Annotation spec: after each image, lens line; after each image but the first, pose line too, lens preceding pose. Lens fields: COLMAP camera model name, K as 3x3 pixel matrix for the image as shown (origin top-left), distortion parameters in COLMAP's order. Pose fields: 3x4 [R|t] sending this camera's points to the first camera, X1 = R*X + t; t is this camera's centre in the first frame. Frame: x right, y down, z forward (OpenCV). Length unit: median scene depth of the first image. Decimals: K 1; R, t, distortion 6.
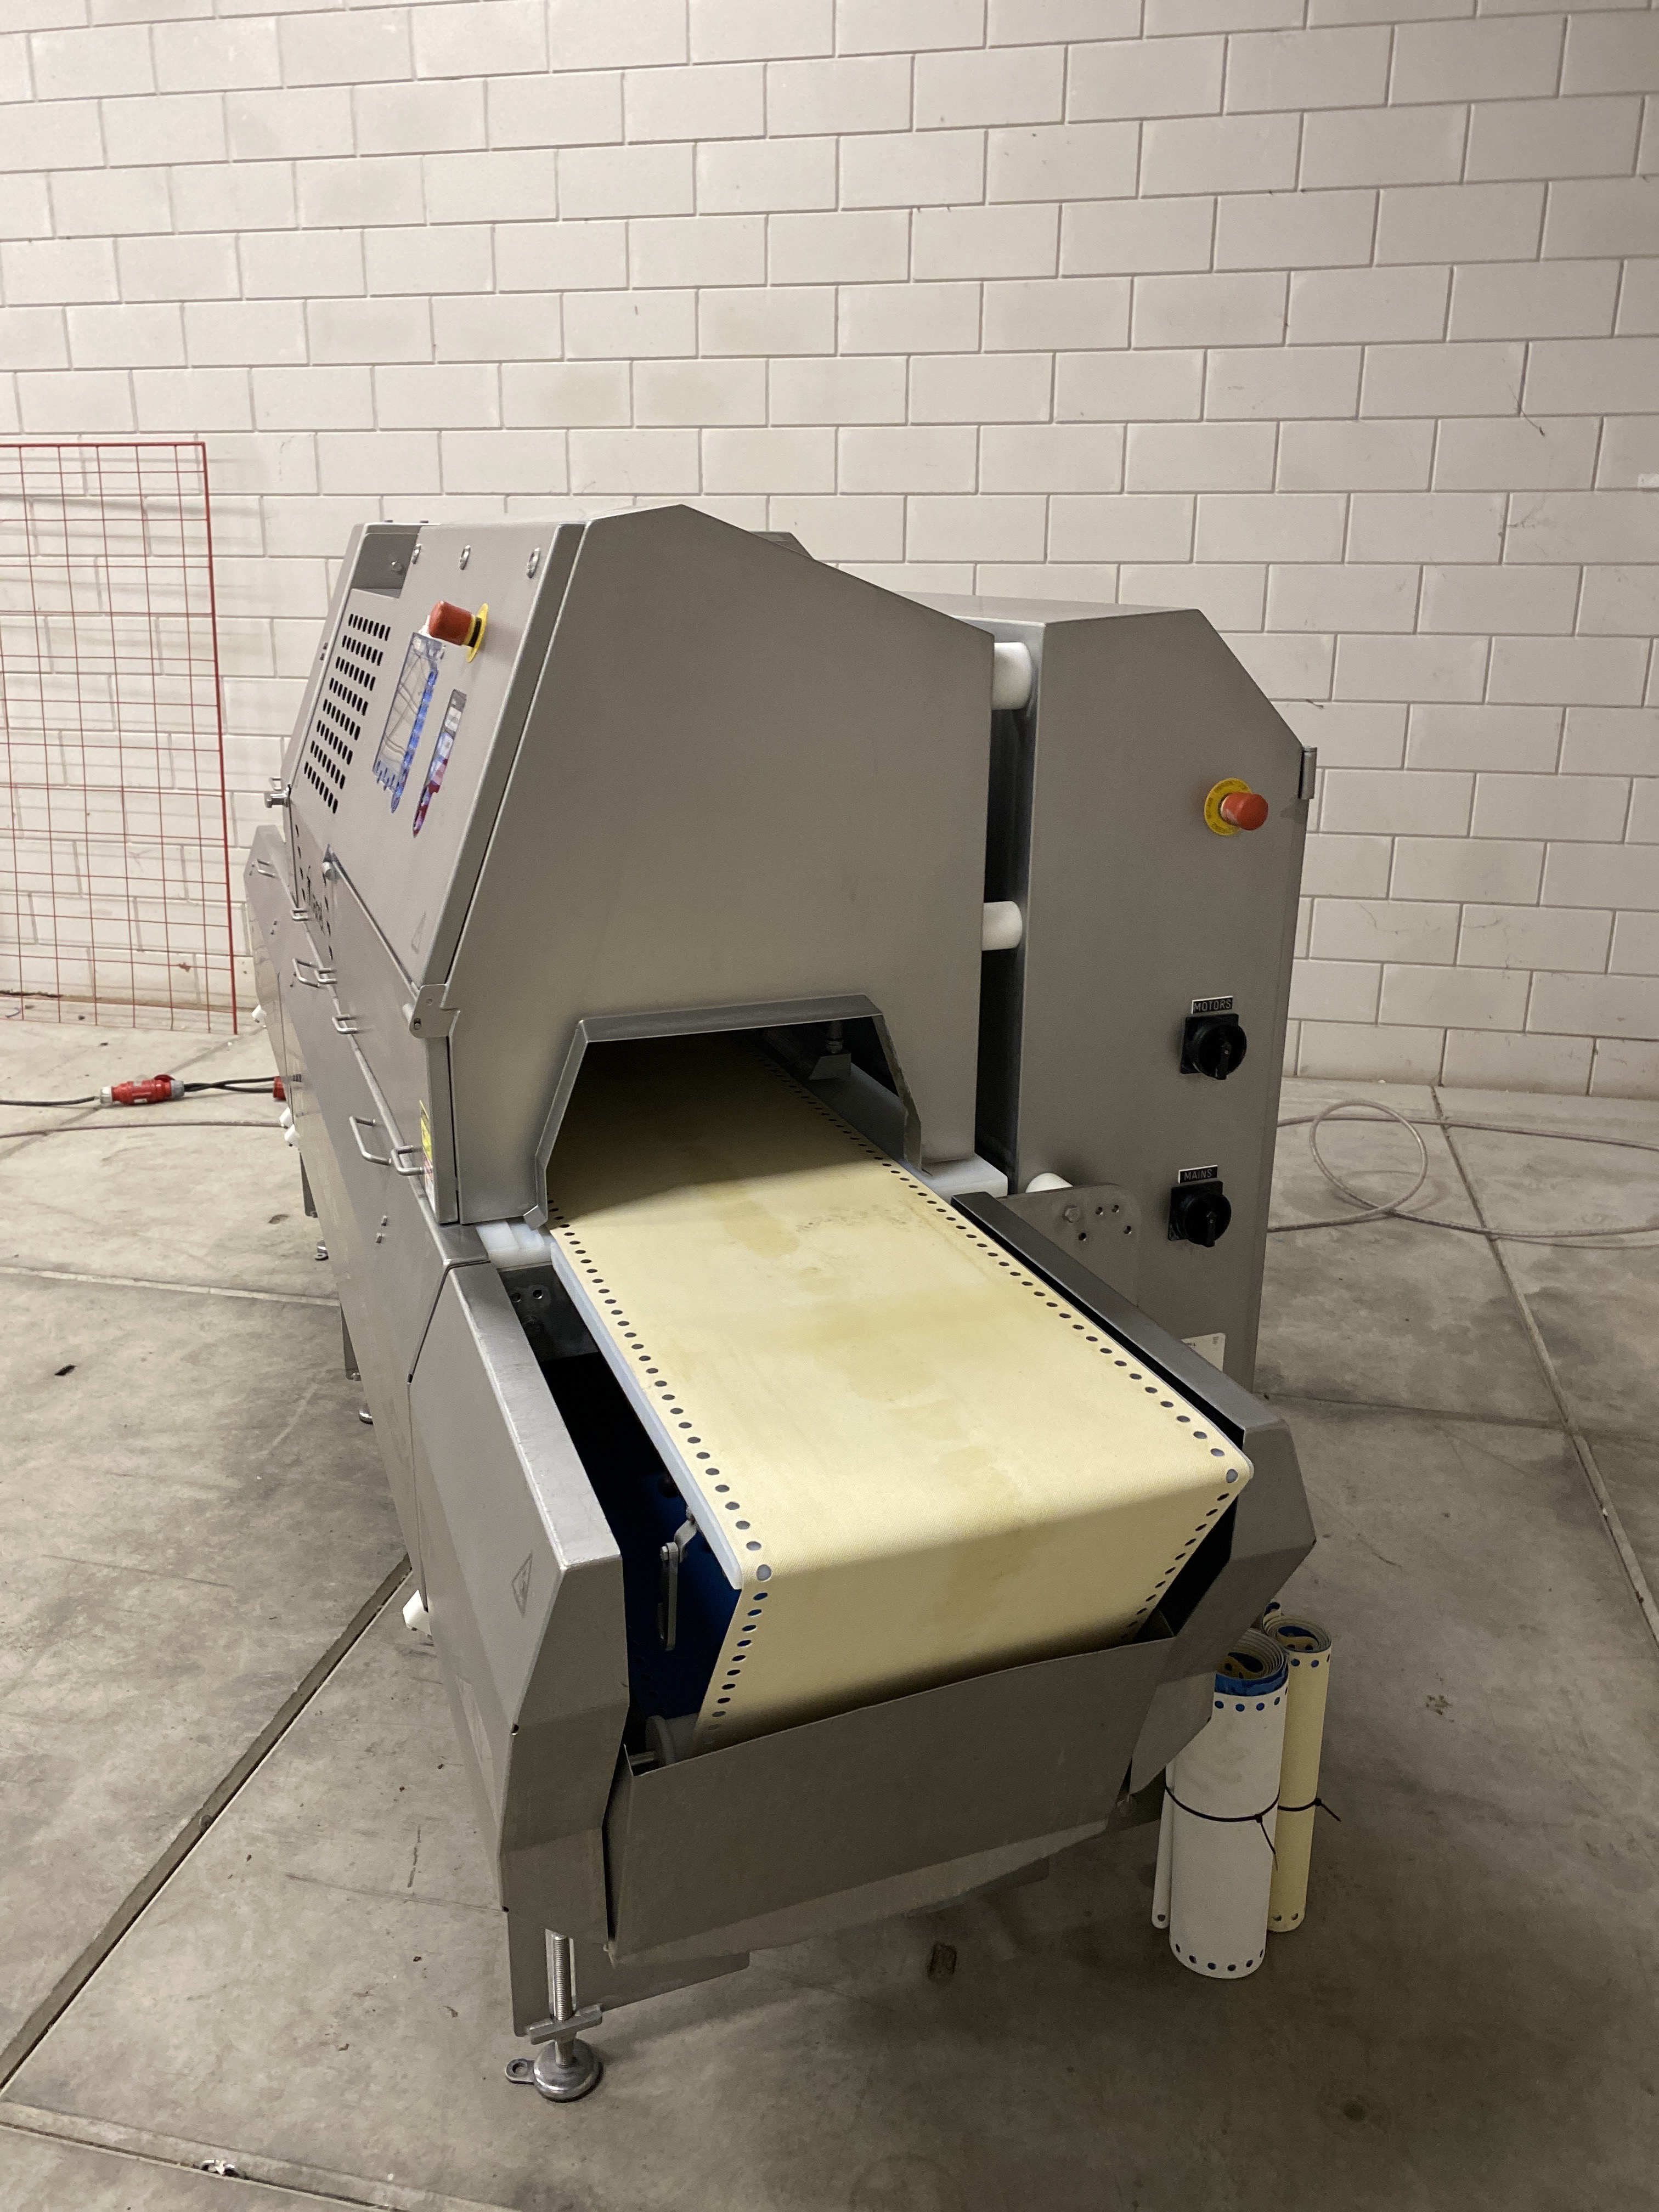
lens RADIAL K [[1690.3, 0, 809.8], [0, 1690.3, 1096.5], [0, 0, 1]] dist [0.035112, -0.041997]
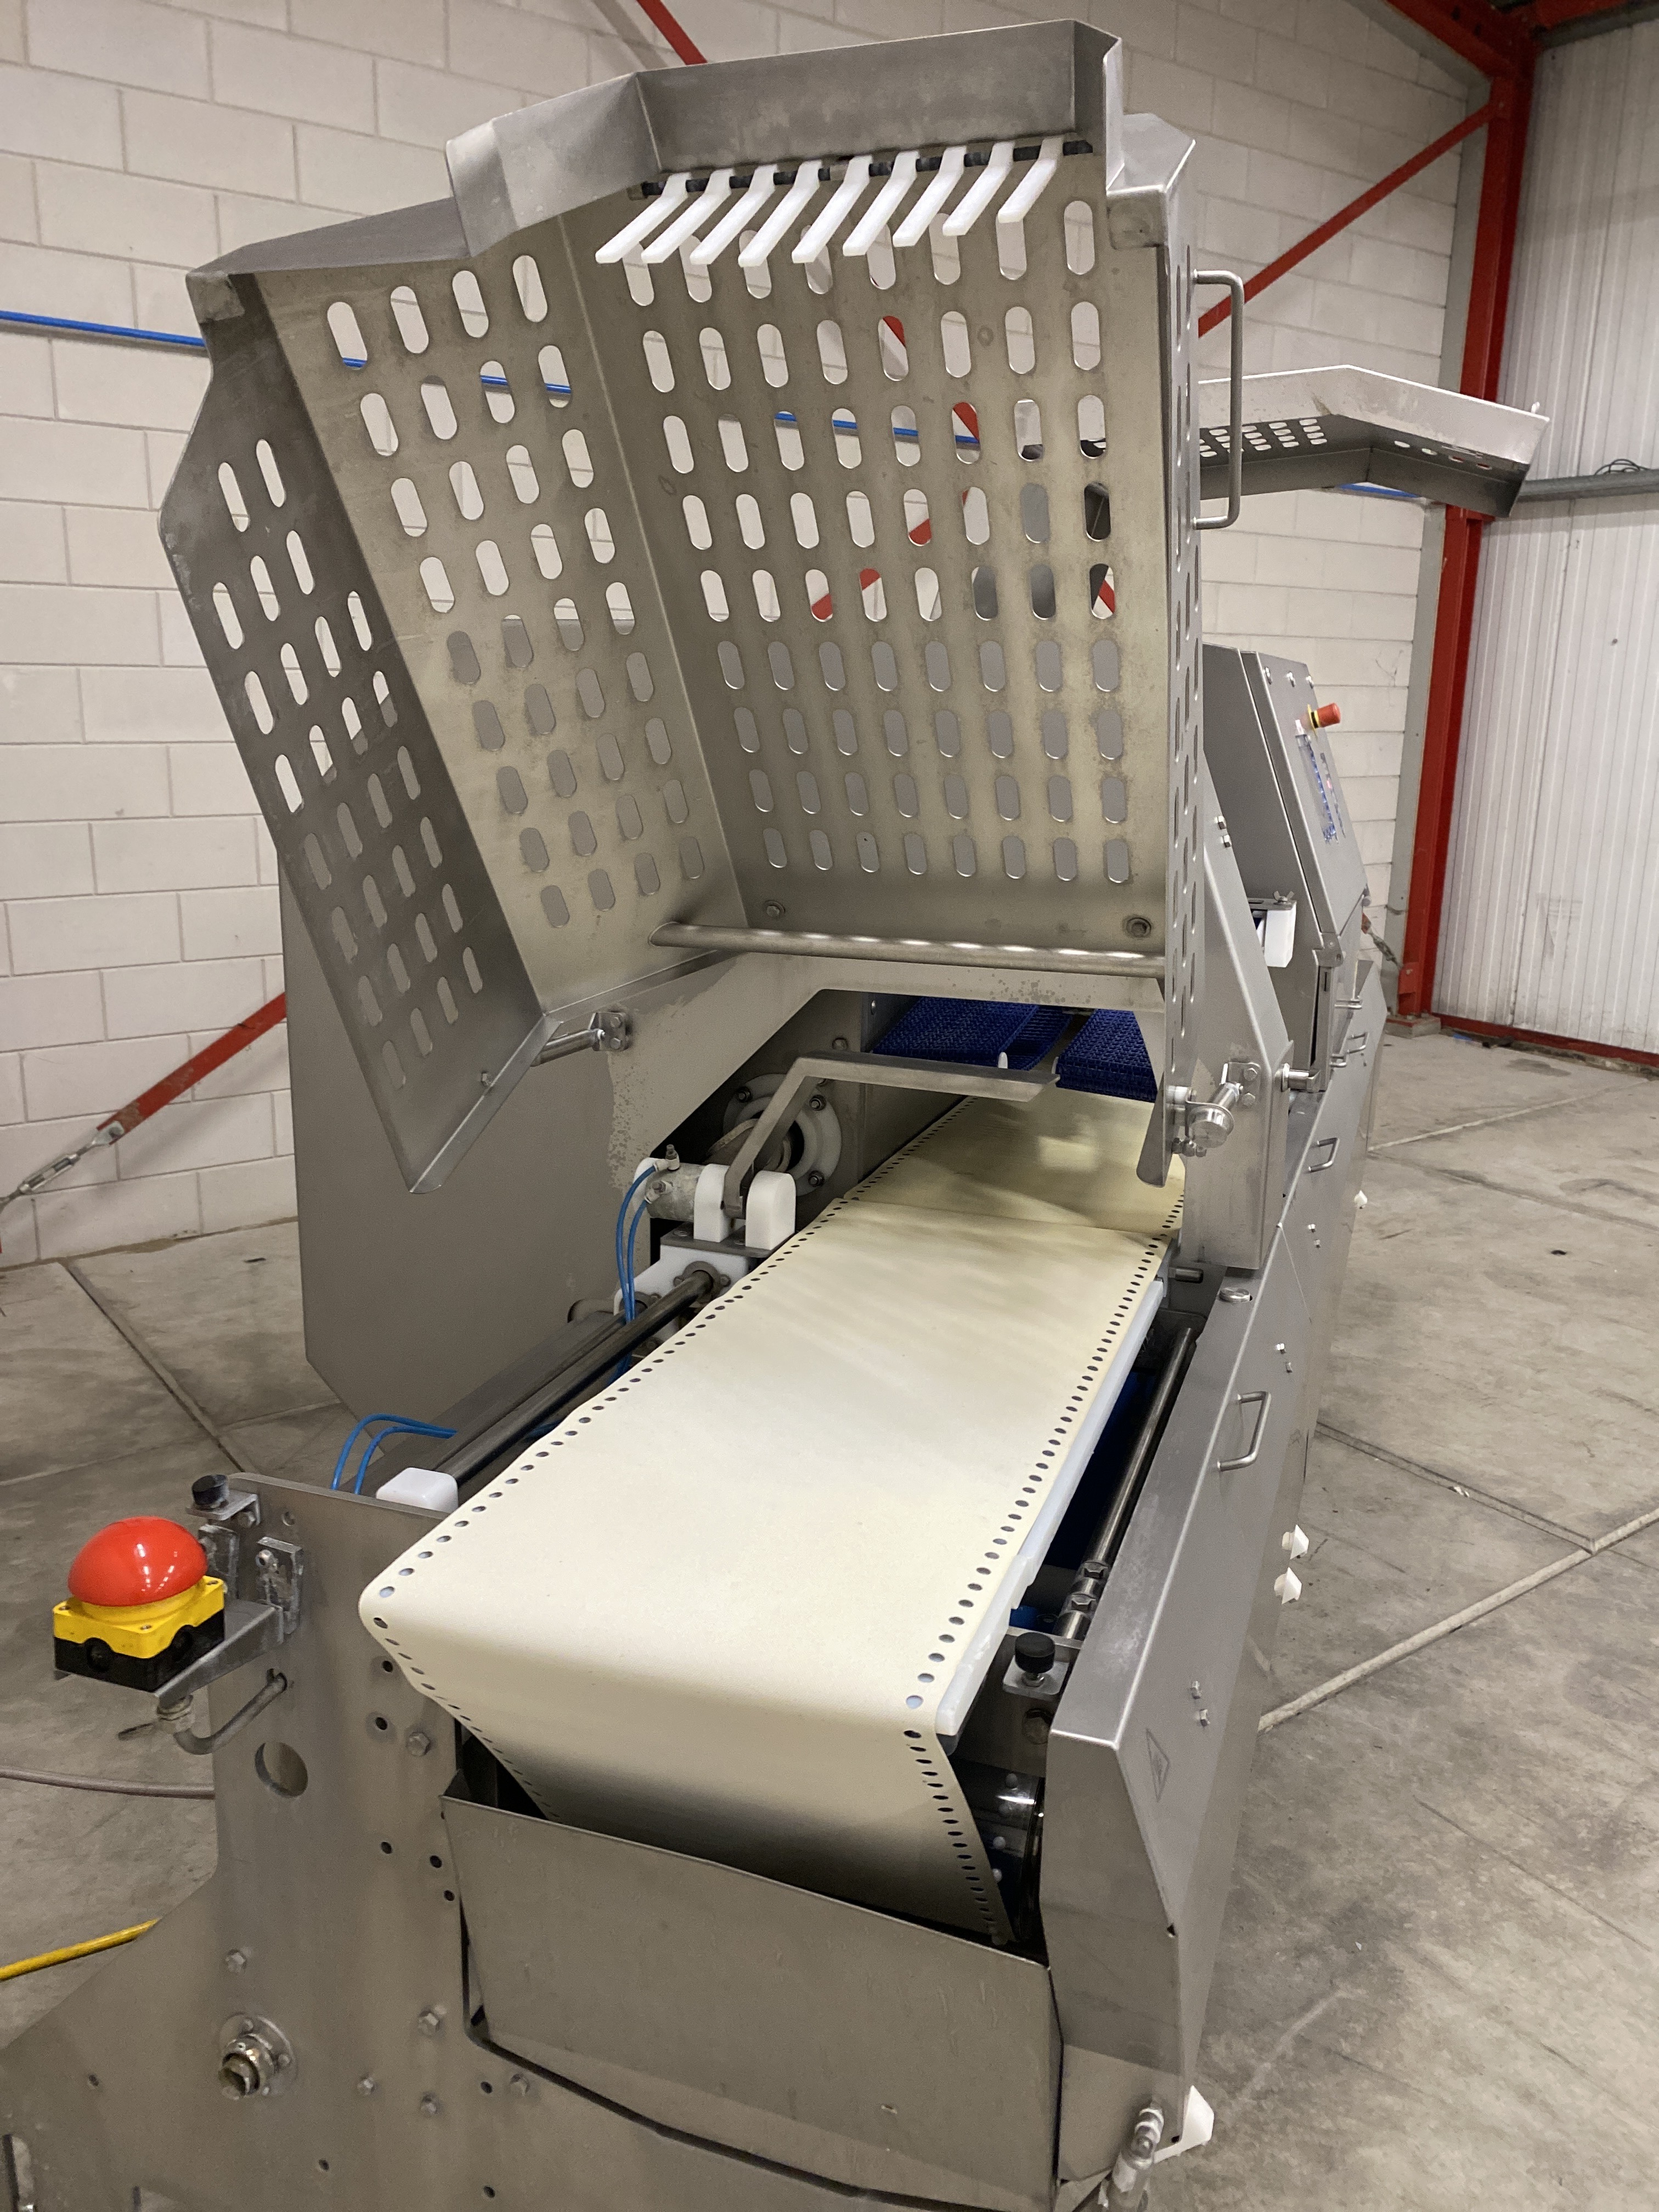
lens RADIAL K [[1690.3, 0, 809.8], [0, 1690.3, 1096.5], [0, 0, 1]] dist [0.035112, -0.041997]
pose [[-0.754260, -0.176201, 0.632491, -0.502896], [0.178520, 0.871990, 0.455811, -0.422702], [-0.631840, 0.456713, -0.626252, 1.332588]]
